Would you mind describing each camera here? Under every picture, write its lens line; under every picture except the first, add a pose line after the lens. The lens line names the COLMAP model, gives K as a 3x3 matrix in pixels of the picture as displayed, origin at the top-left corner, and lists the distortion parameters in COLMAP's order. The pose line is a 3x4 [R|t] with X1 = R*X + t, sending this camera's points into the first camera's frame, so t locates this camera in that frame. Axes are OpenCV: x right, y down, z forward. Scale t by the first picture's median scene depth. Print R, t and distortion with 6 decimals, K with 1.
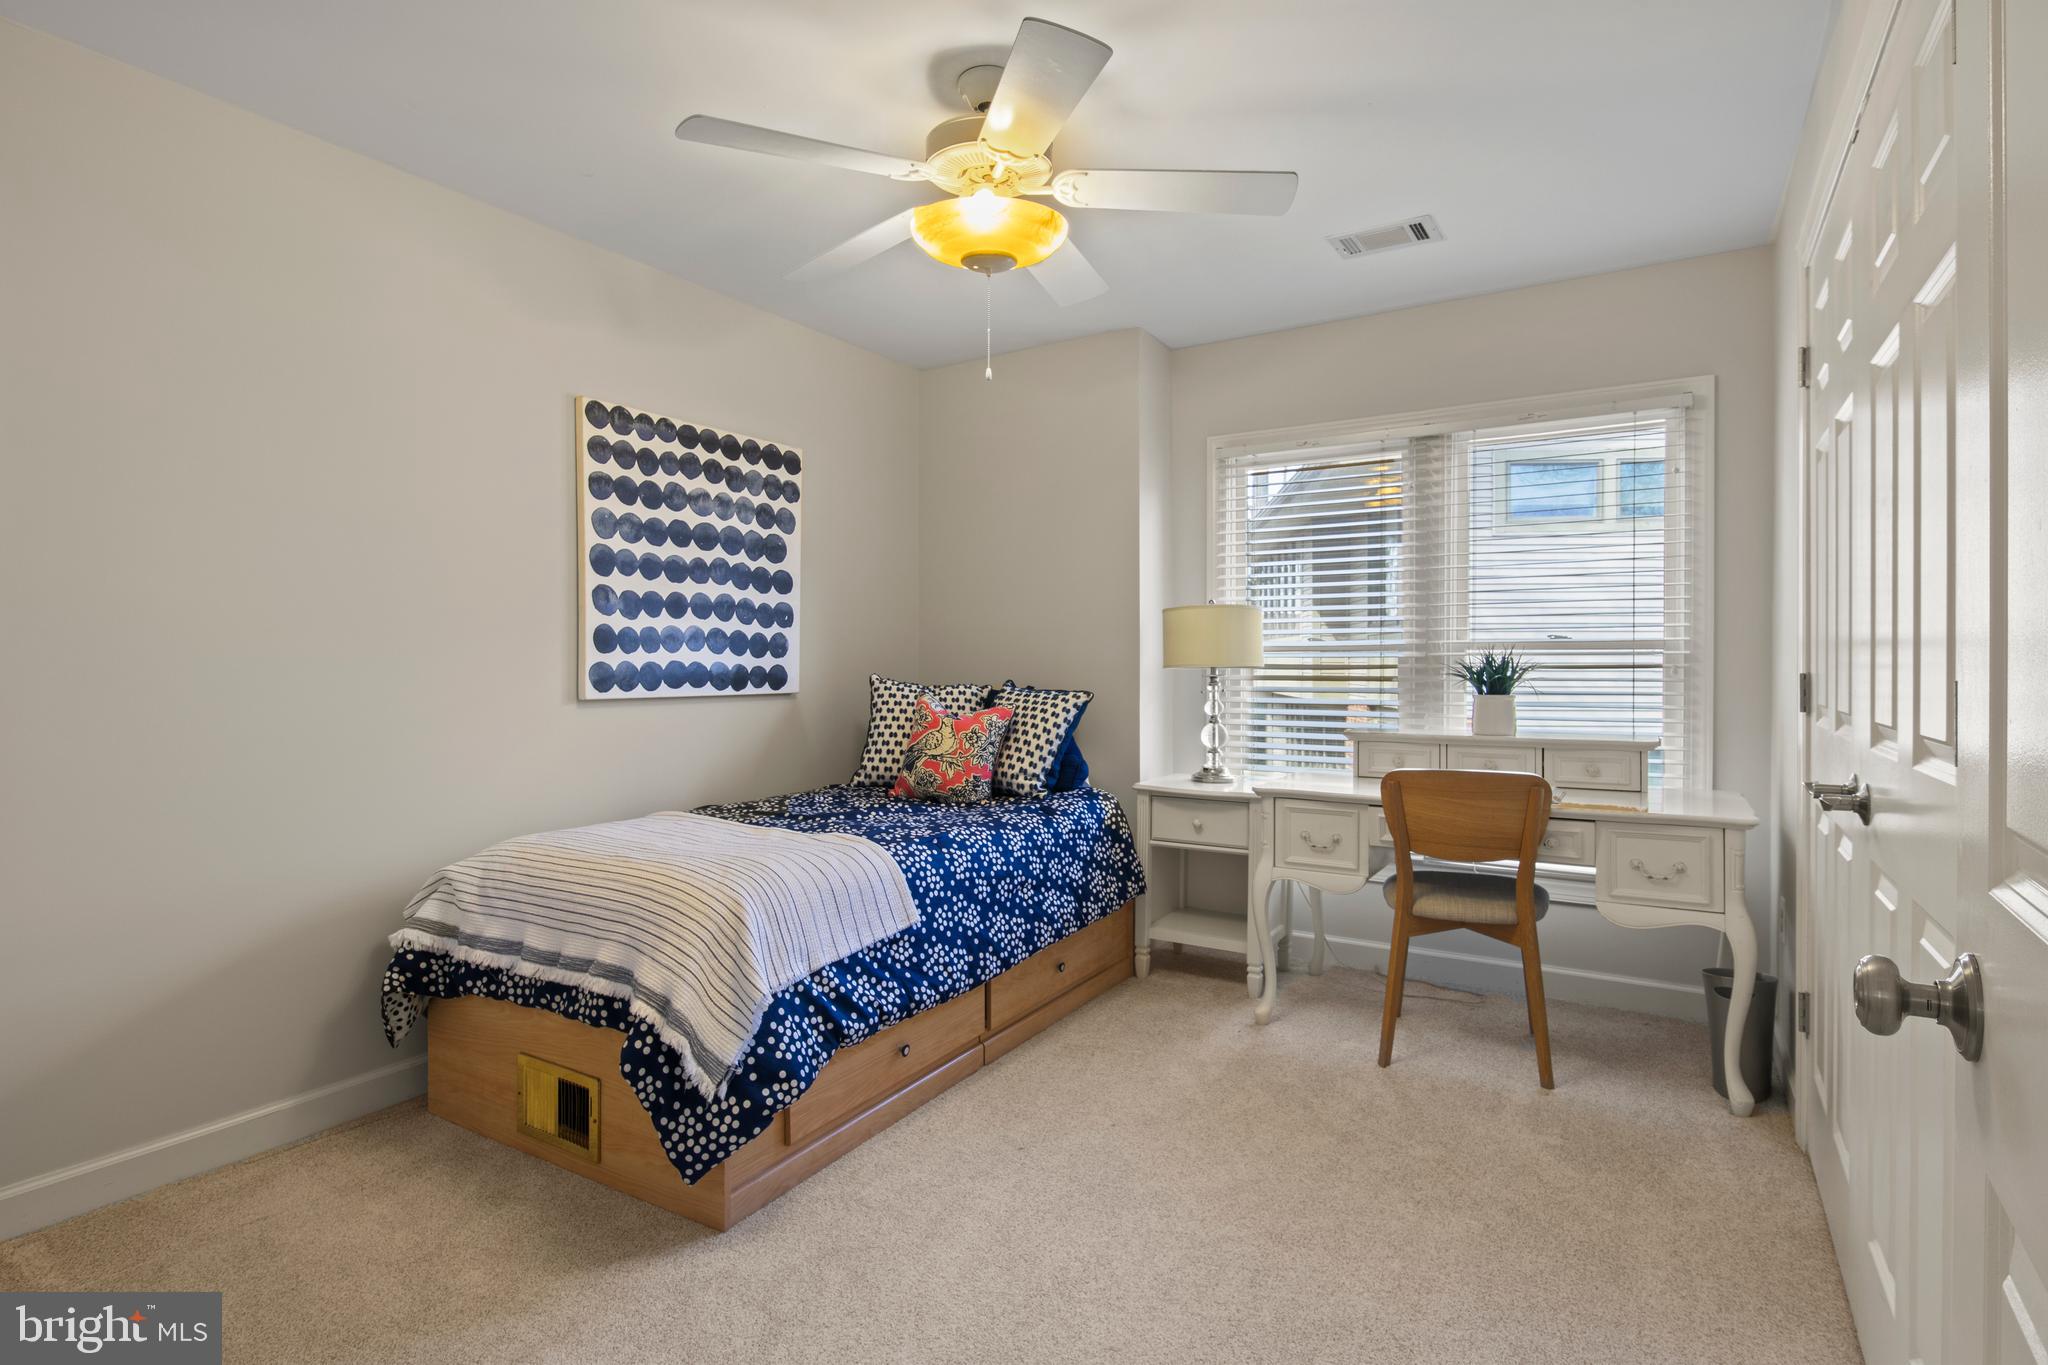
lens RADIAL K [[1032.4, 0, 1023.6], [0, 1032.4, 660.0], [0, 0, 1]] dist [-0.003913, -0.000239]
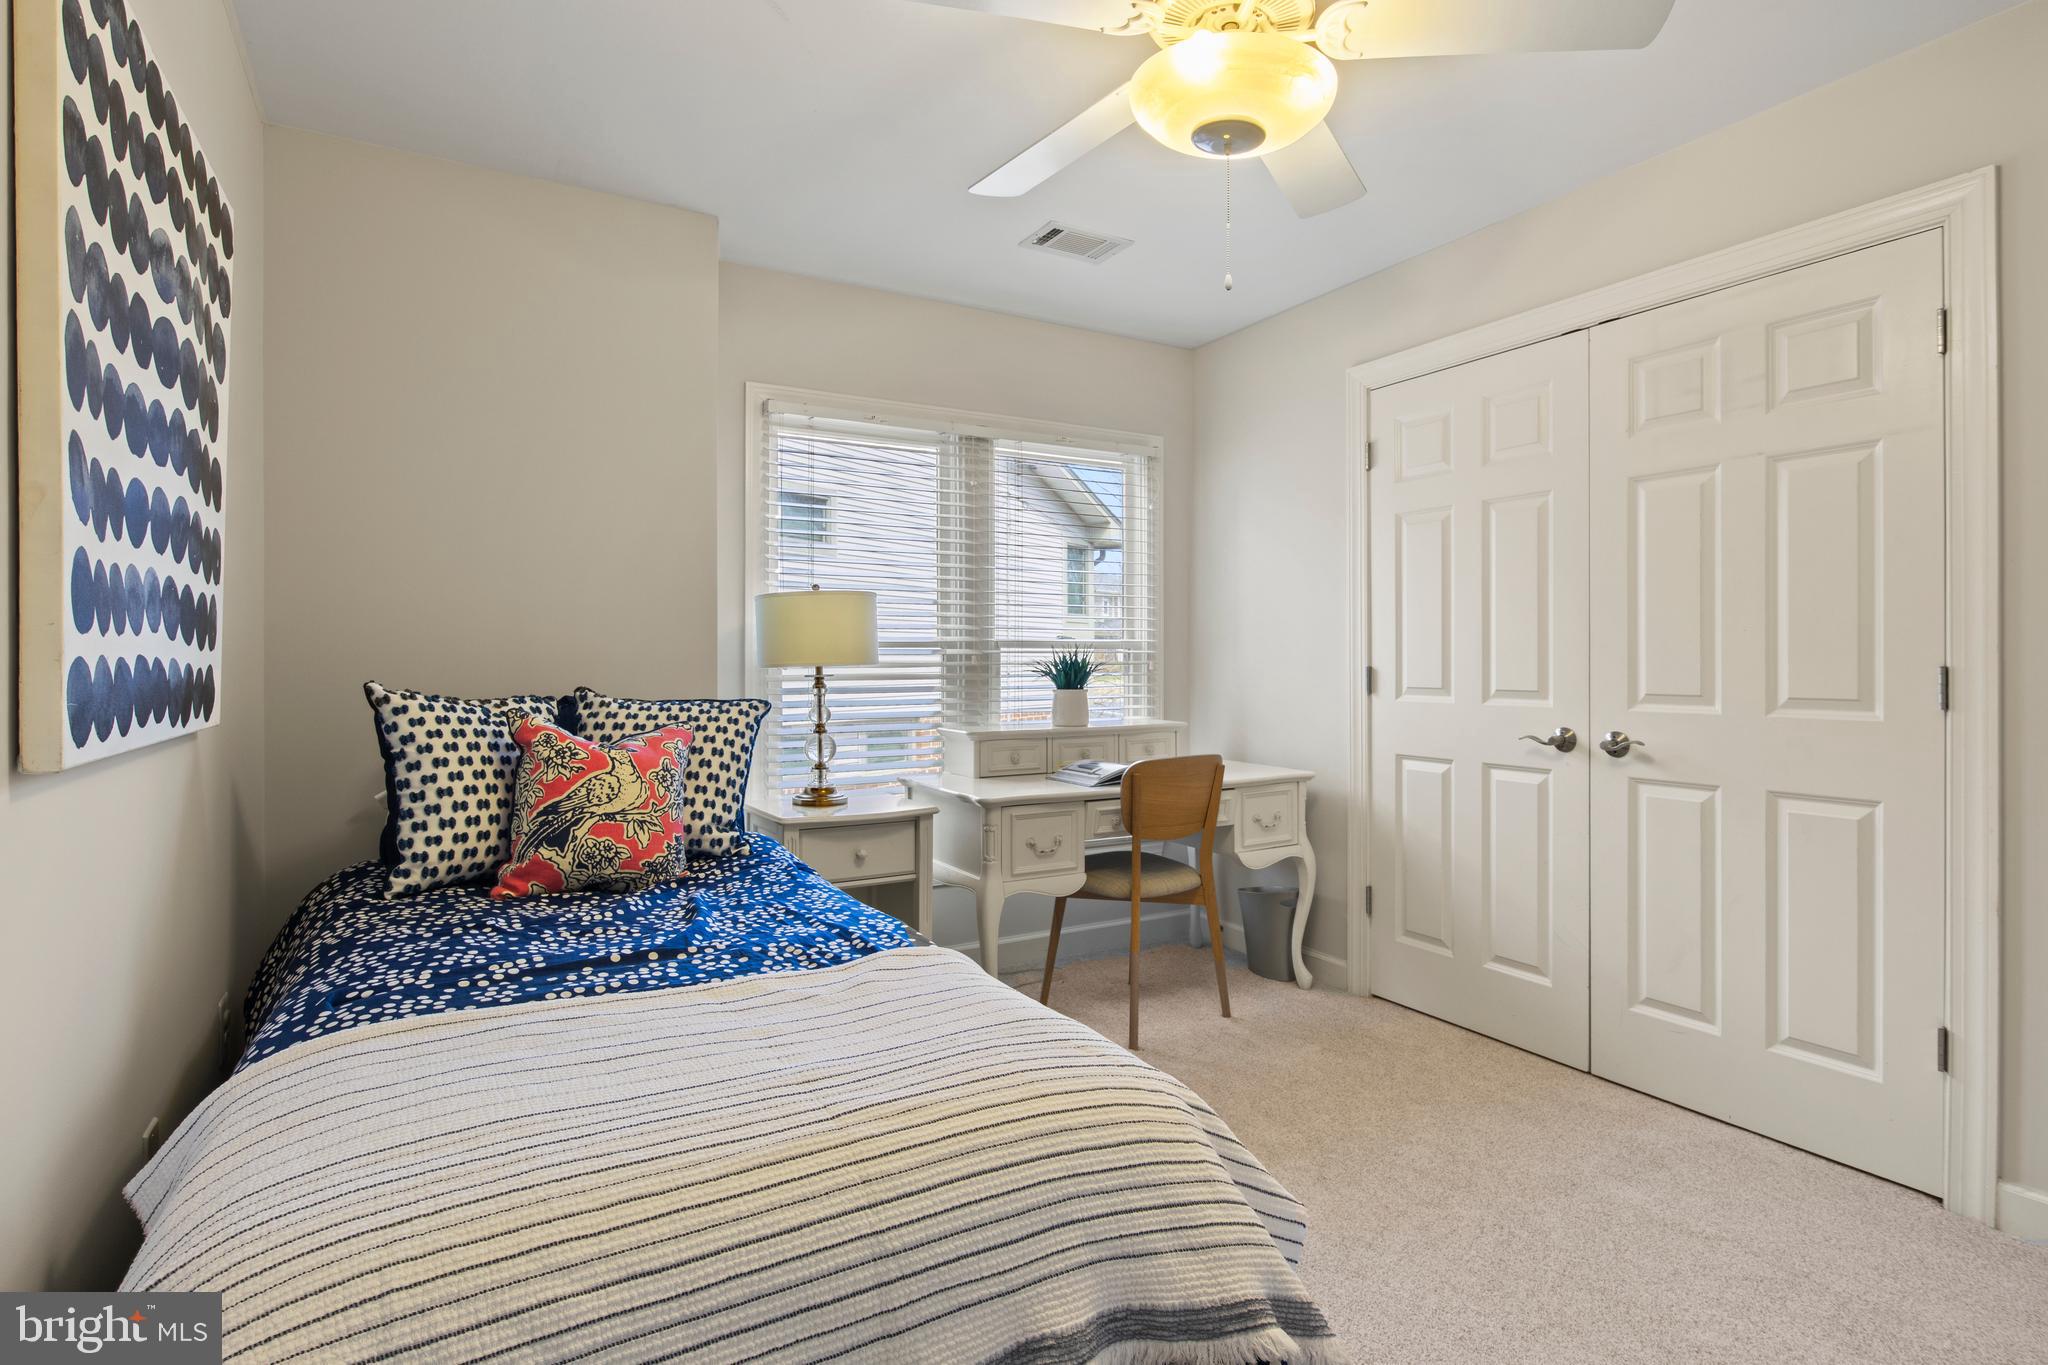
lens RADIAL K [[1032.4, 0, 1023.6], [0, 1032.4, 660.0], [0, 0, 1]] dist [-0.003913, -0.000239]
pose [[0.459135, 0.000362, 0.888367, -0.514771], [-0.002809, 0.999996, 0.001044, 0.001357], [-0.888362, -0.002975, 0.459133, 0.513939]]
